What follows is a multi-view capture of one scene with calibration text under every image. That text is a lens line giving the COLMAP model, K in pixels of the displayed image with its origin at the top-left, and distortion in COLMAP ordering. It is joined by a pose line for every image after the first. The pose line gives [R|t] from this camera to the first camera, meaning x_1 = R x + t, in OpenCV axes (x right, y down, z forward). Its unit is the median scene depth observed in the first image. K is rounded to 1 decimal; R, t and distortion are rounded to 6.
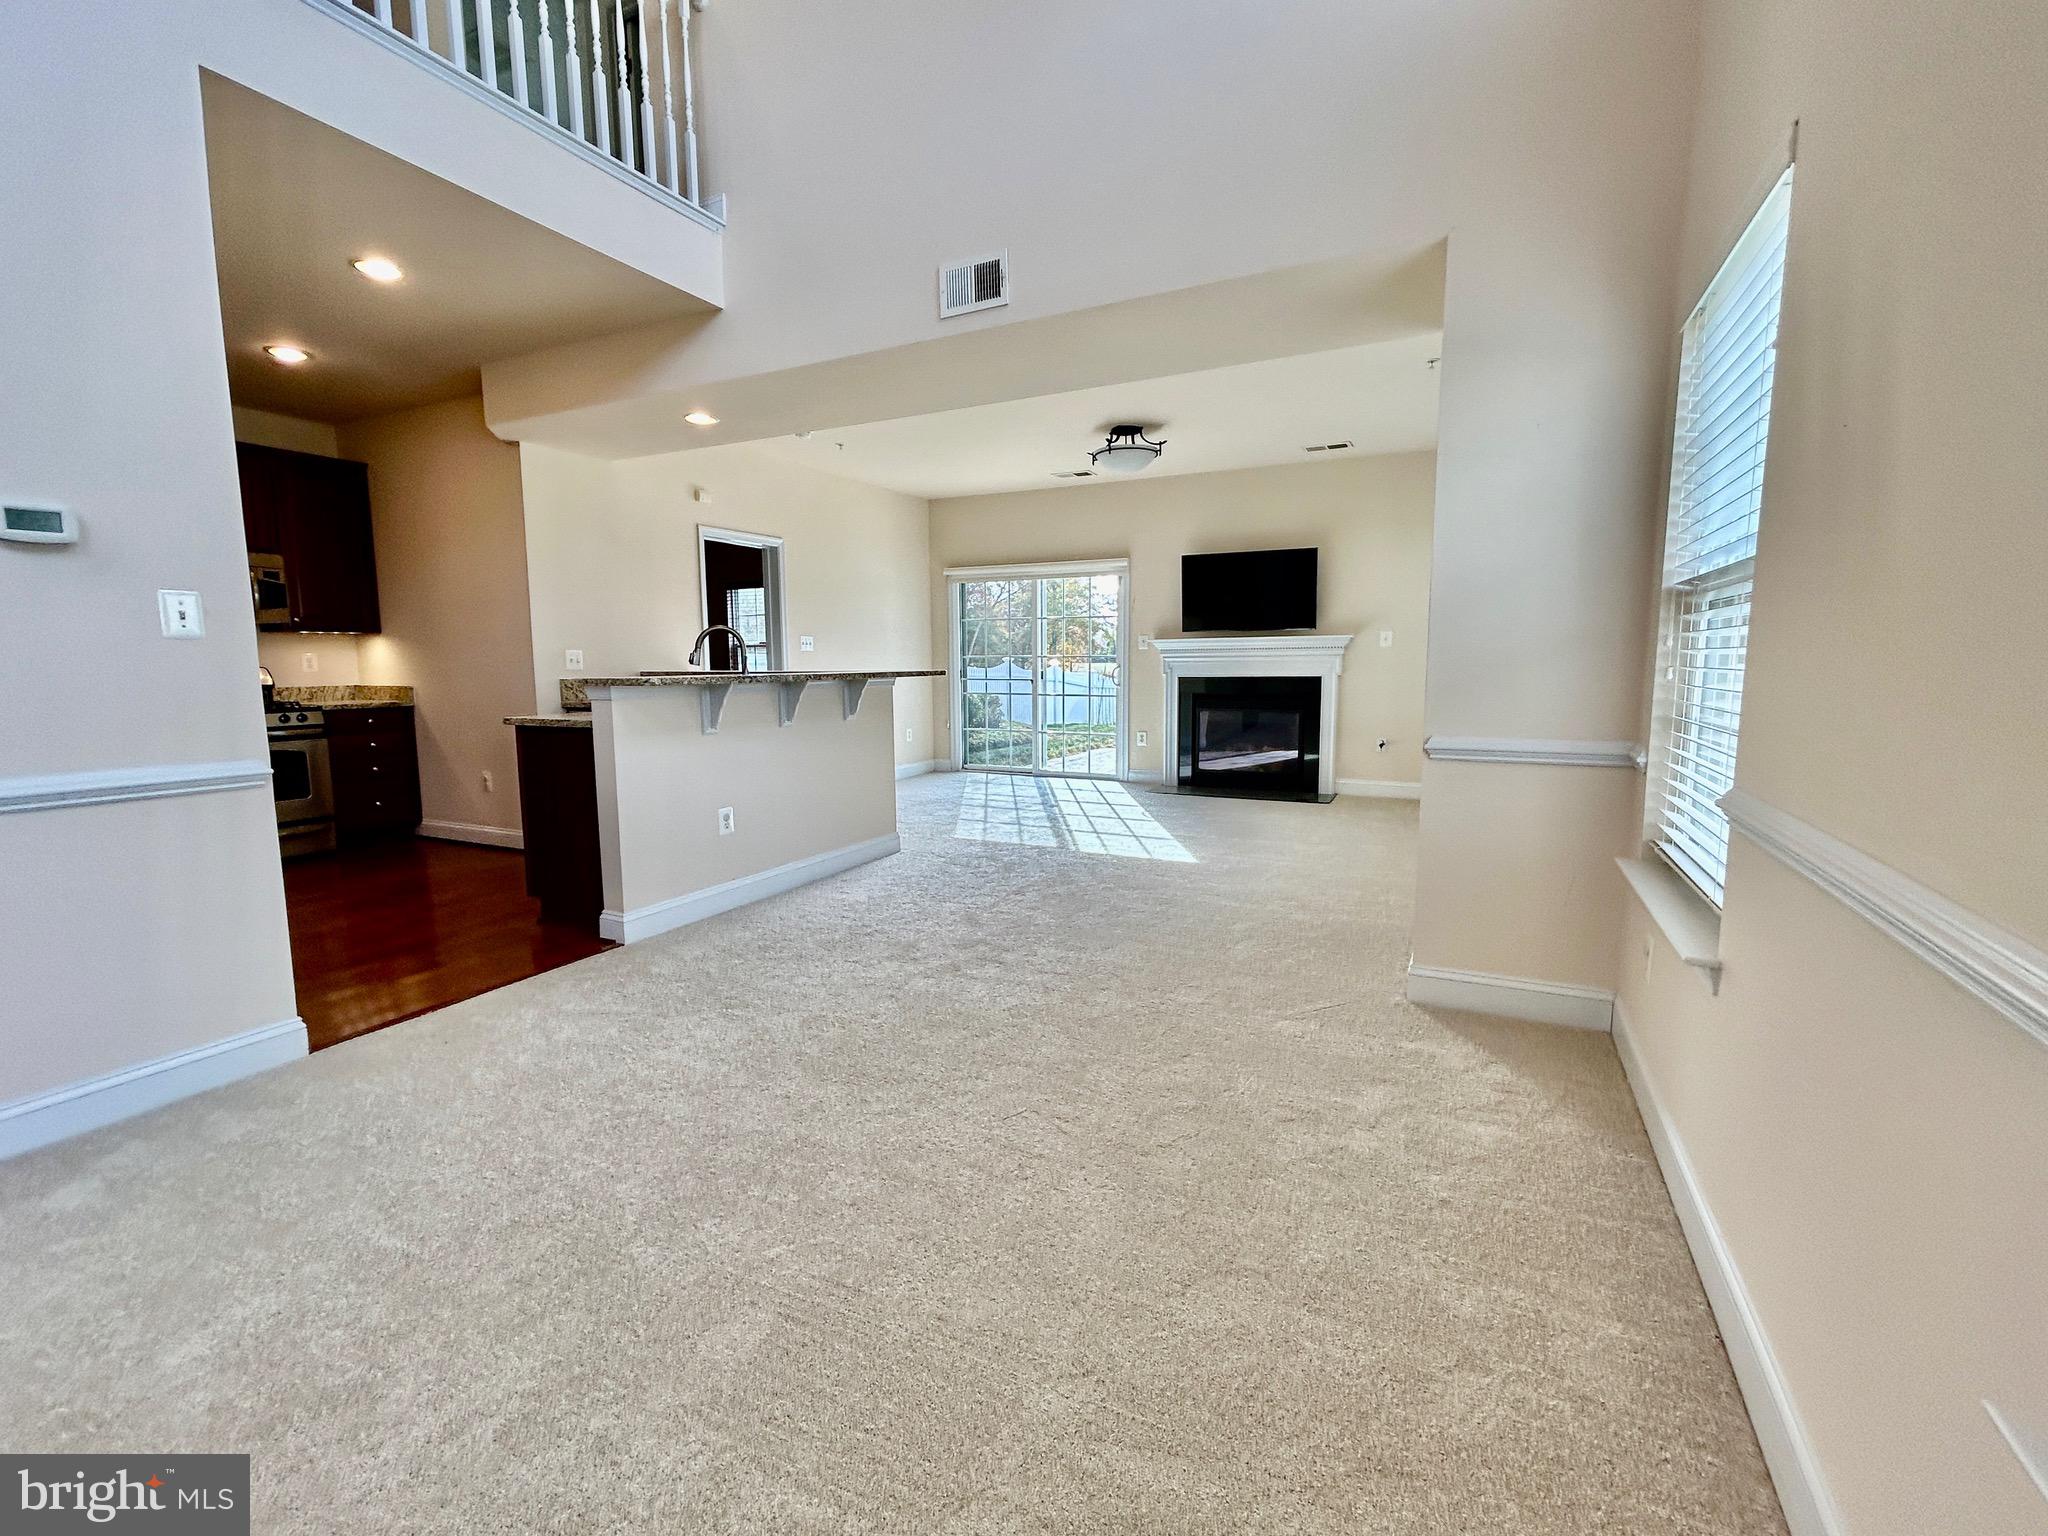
lens RADIAL K [[895.4, 0, 1017.9], [0, 895.4, 761.8], [0, 0, 1]] dist [-0.001856, -0.000014]
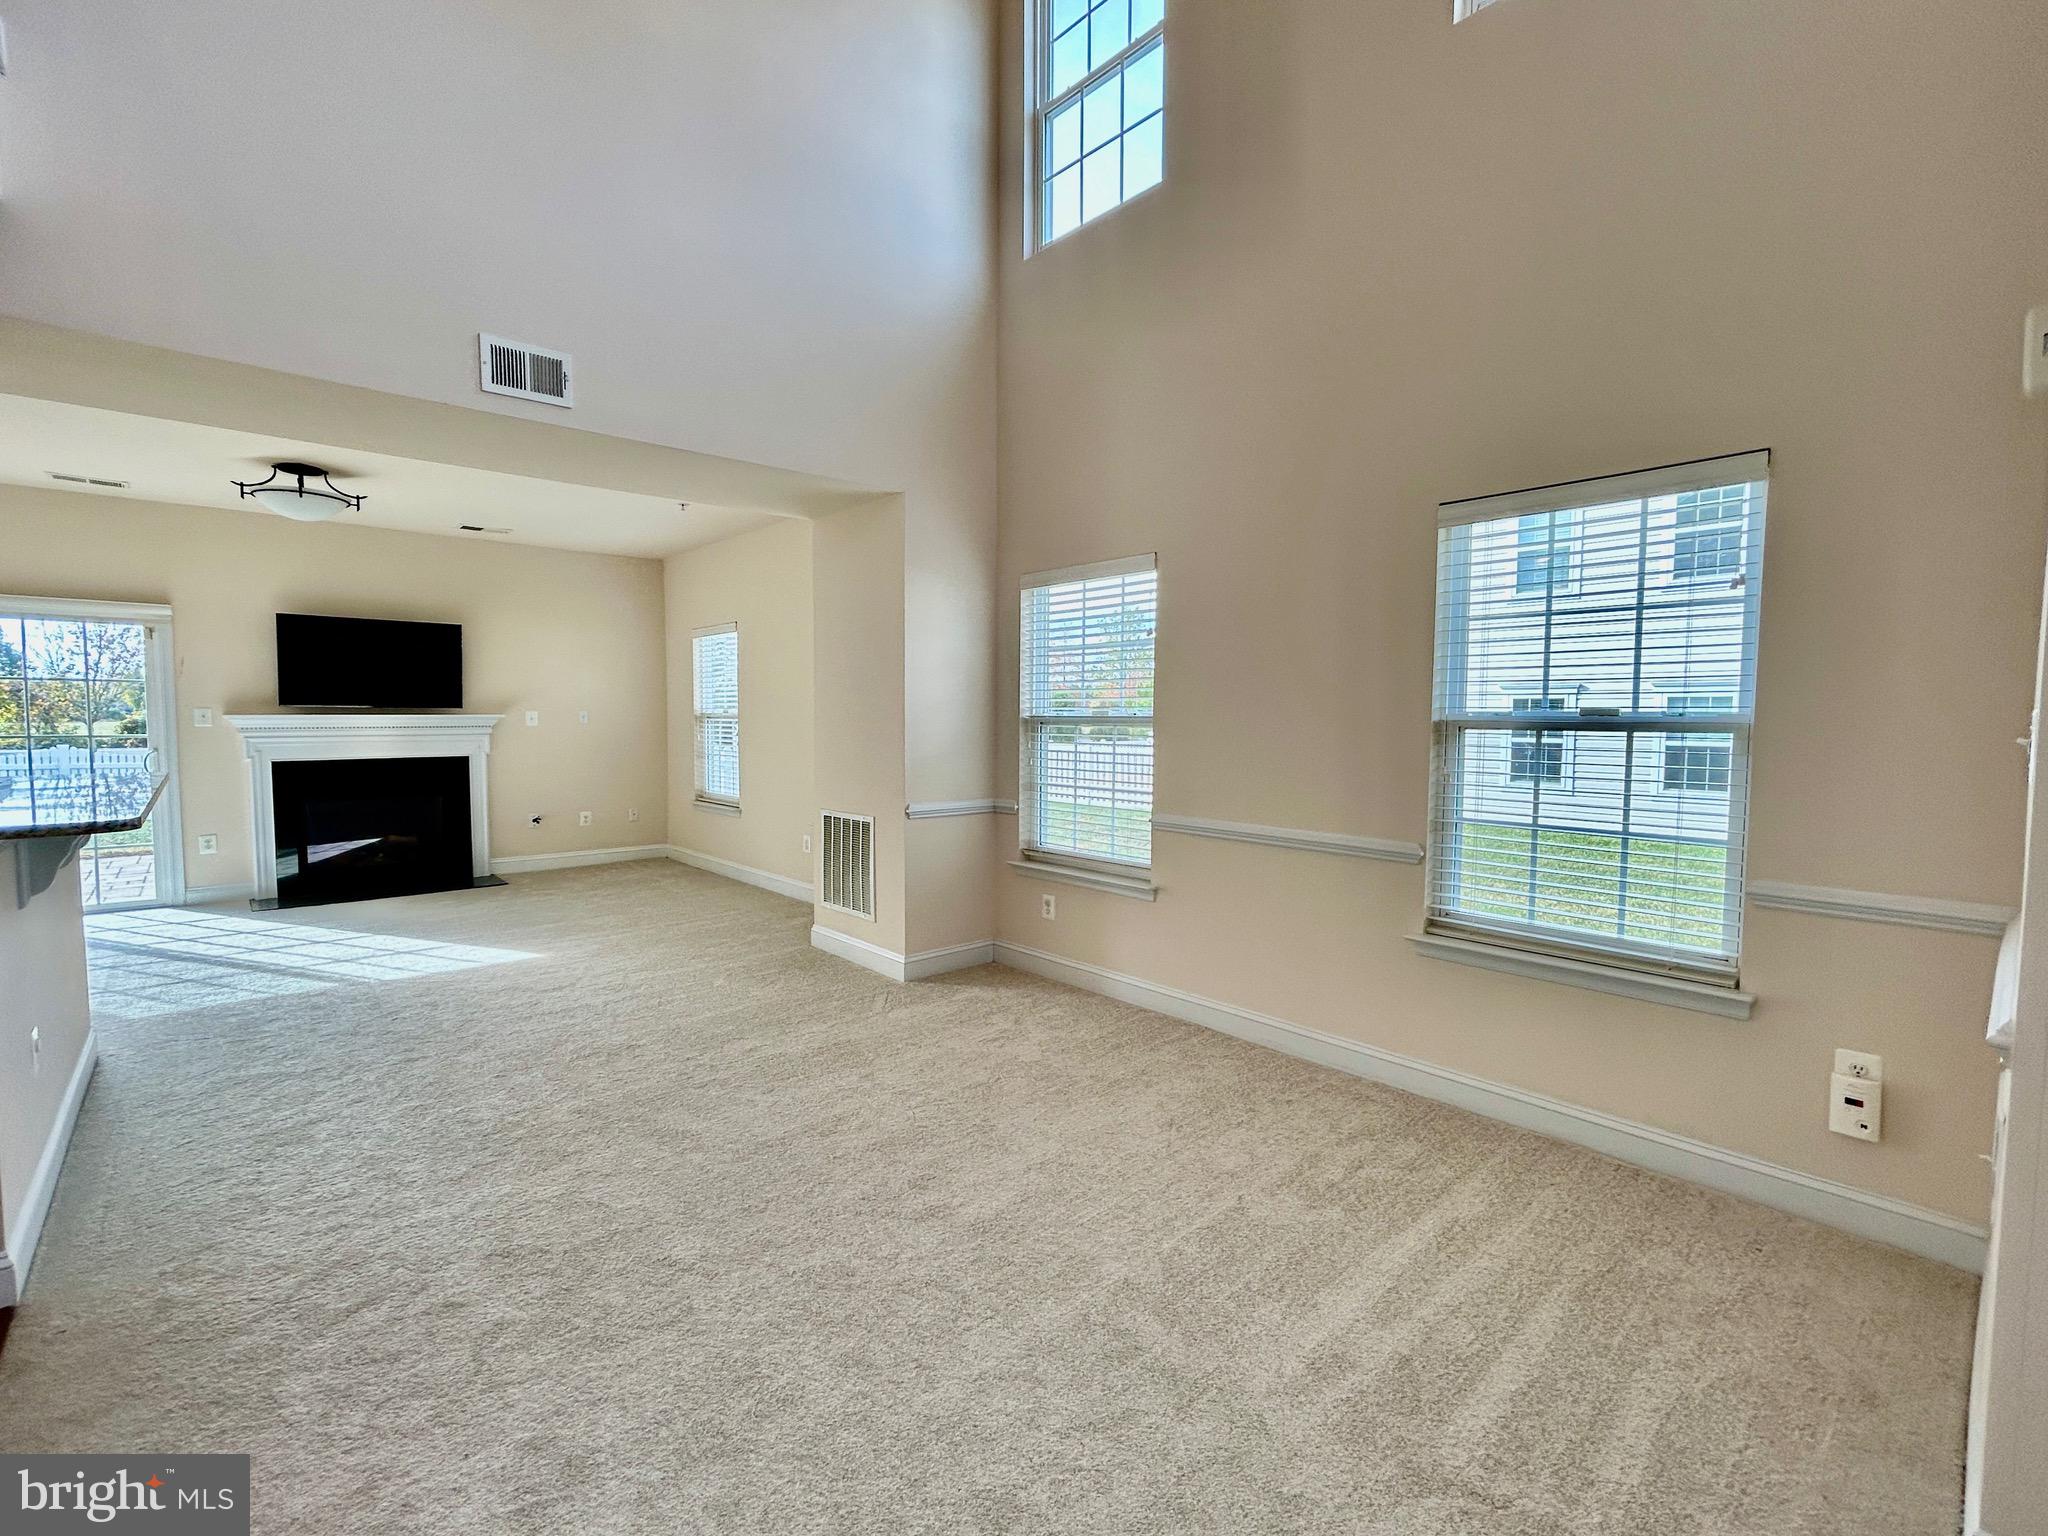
lens RADIAL K [[895.4, 0, 1017.9], [0, 895.4, 761.8], [0, 0, 1]] dist [-0.001856, -0.000014]
pose [[0.367937, -0.040951, 0.928948, -0.431916], [0.099918, 0.994986, 0.004287, -0.042989], [-0.924467, 0.091241, 0.370184, 0.118738]]
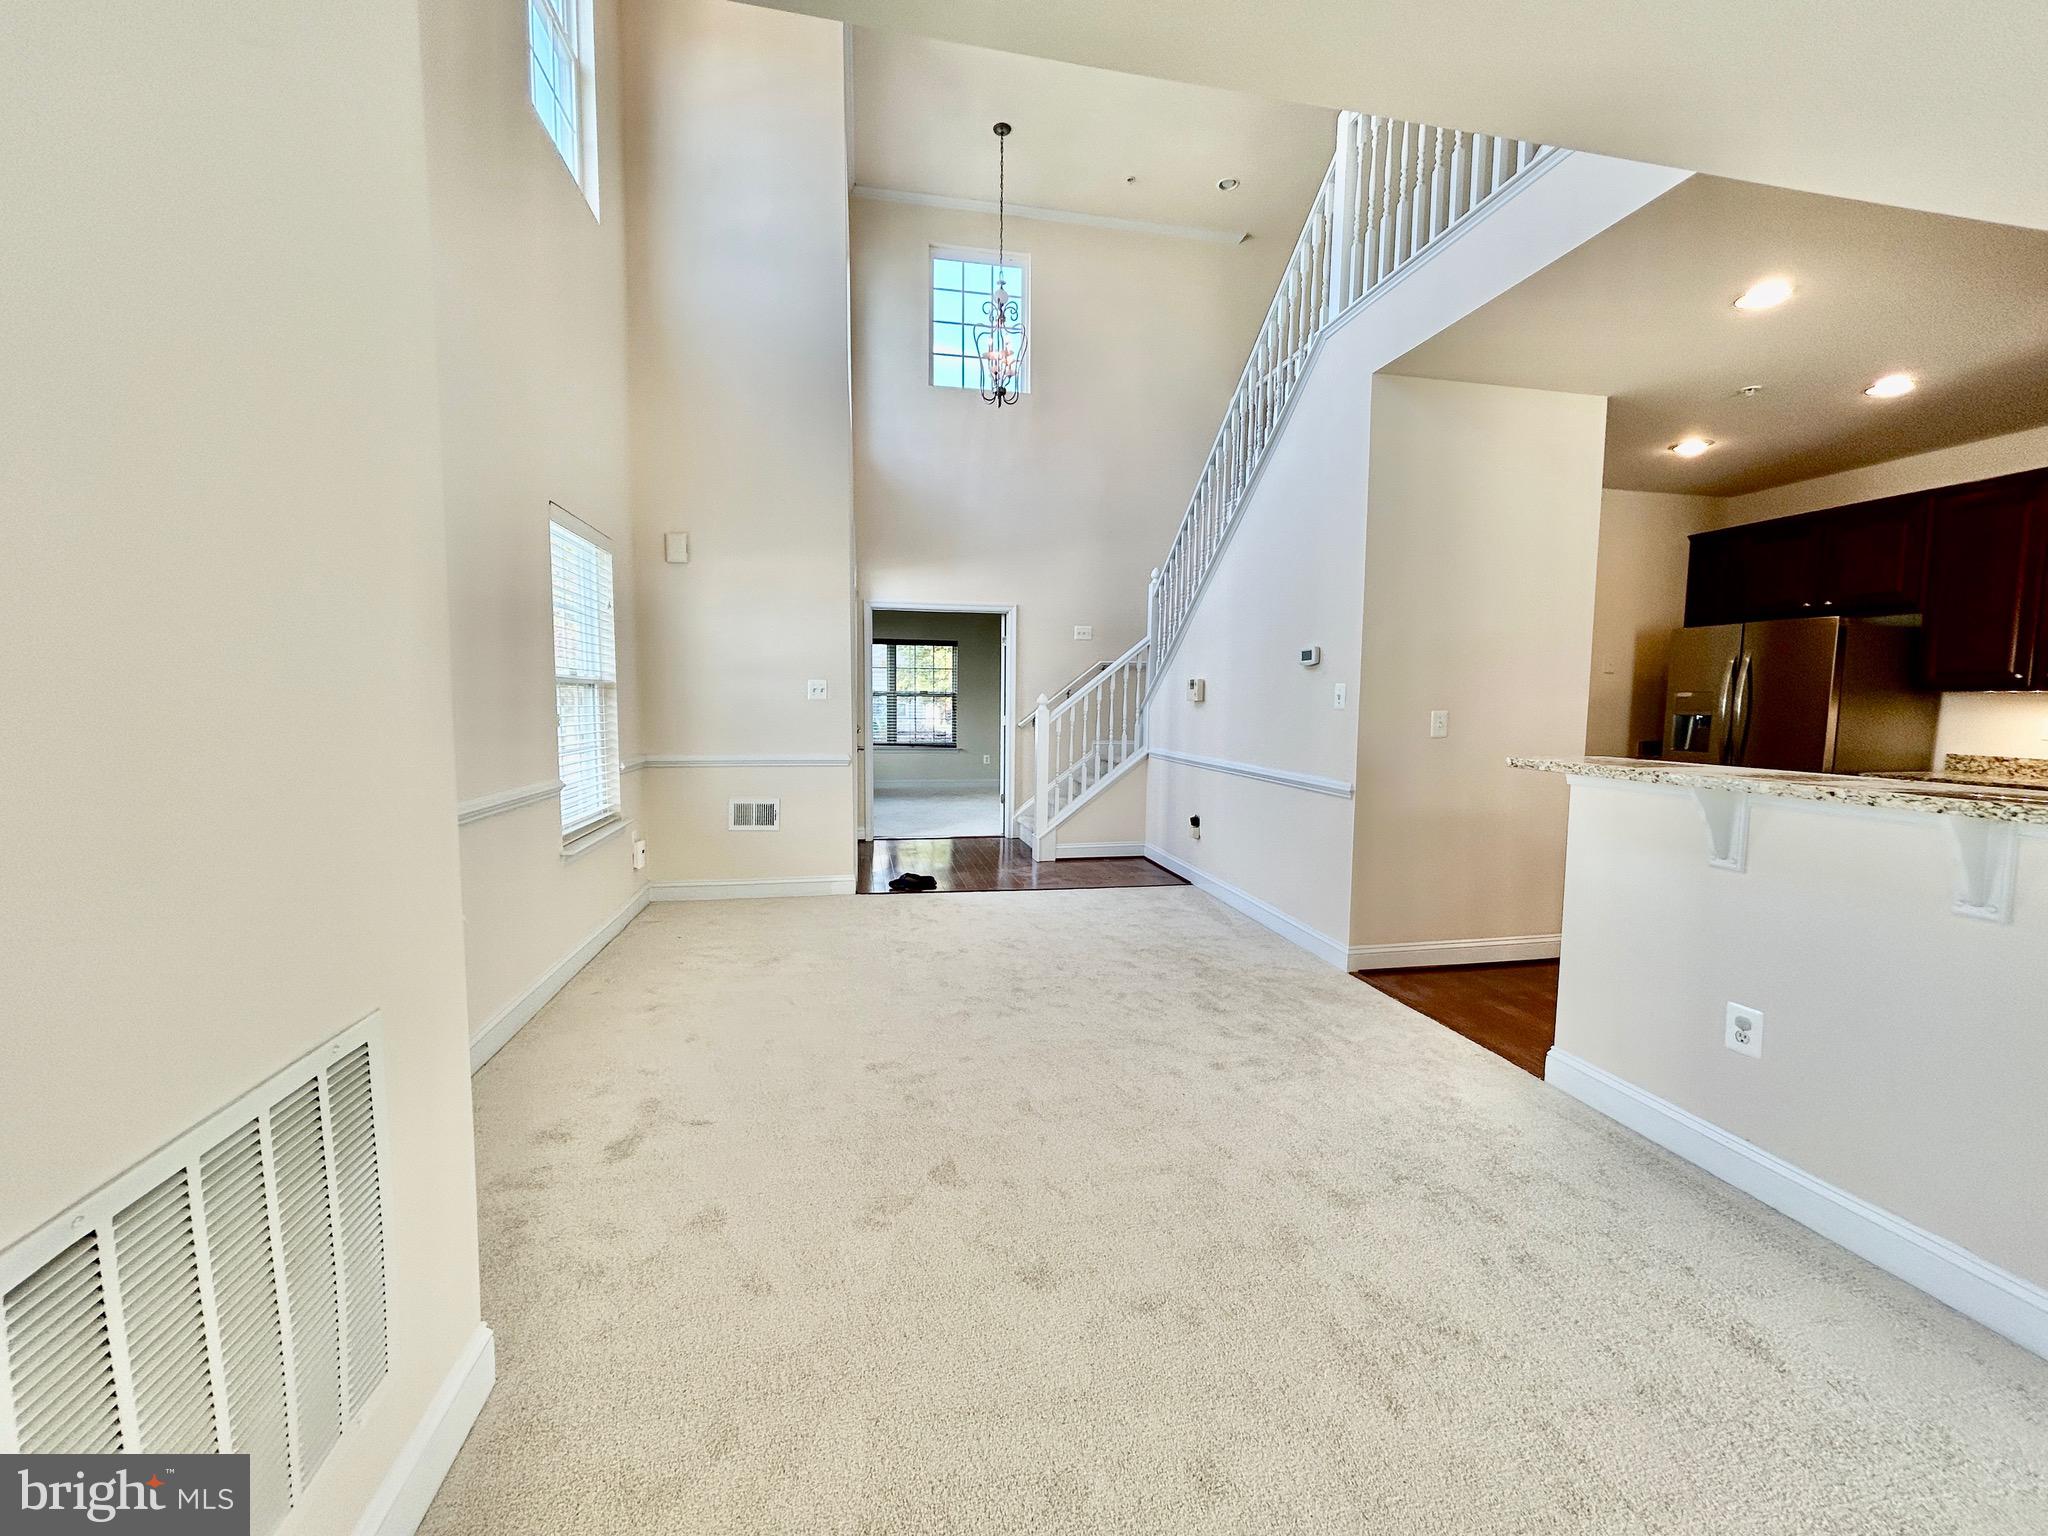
lens RADIAL K [[823.4, 0, 1024.0], [0, 823.4, 768.0], [0, 0, 1]] dist [-0.000374, -0.000188]
pose [[-0.784435, 0.050710, -0.618134, 0.239241], [-0.074958, 0.981594, 0.175652, -0.107112], [0.615665, 0.184122, -0.766196, 0.761787]]
